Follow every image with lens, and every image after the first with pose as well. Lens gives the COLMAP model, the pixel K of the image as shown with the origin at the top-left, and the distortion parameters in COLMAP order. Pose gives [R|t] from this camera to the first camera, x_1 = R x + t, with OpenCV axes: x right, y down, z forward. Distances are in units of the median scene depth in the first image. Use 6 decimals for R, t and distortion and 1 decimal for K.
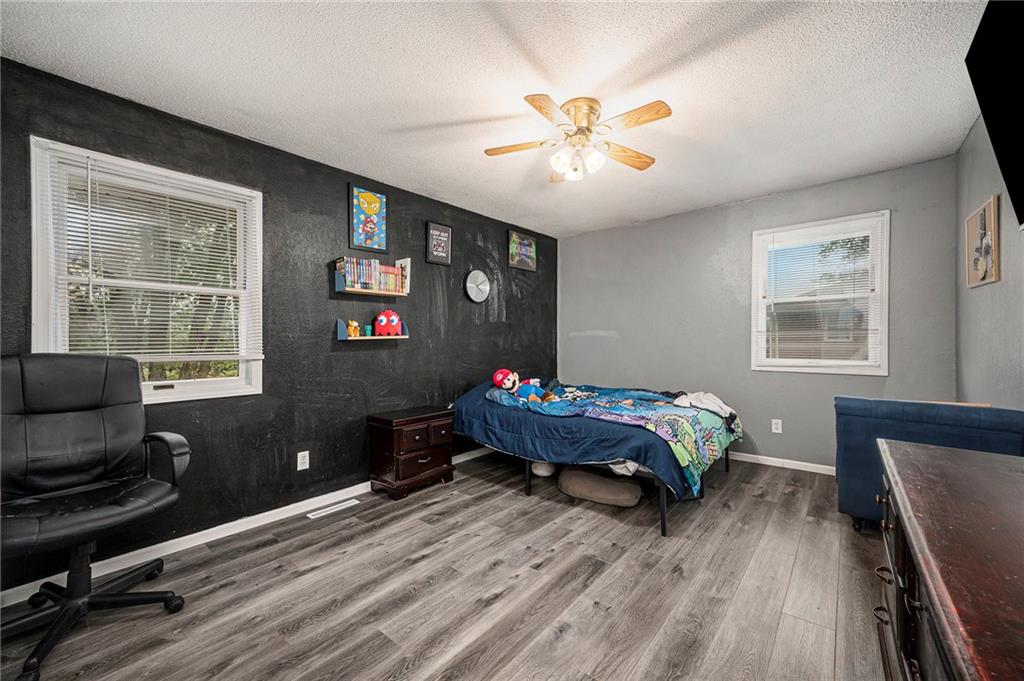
lens RADIAL K [[420.6, 0, 517.5], [0, 420.6, 334.5], [0, 0, 1]] dist [0.036149, -0.012771]
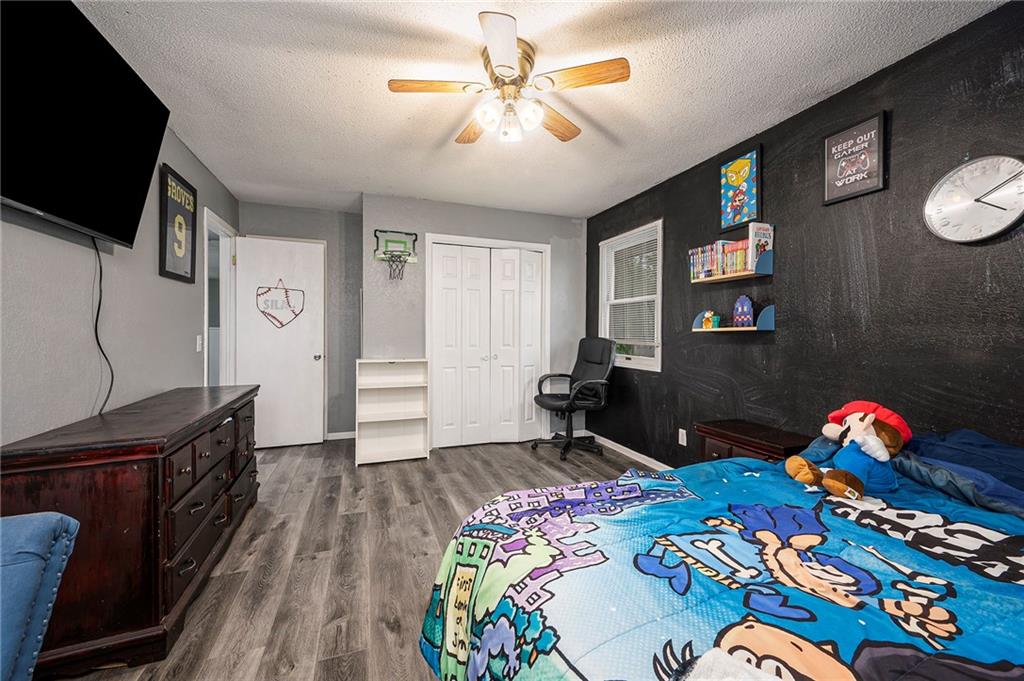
lens RADIAL K [[420.6, 0, 517.5], [0, 420.6, 334.5], [0, 0, 1]] dist [0.036149, -0.012771]
pose [[-0.510455, 0.001342, -0.859903, 0.654789], [0.001192, 0.999999, 0.000853, 0.017127], [0.859904, -0.000590, -0.510456, 1.120245]]
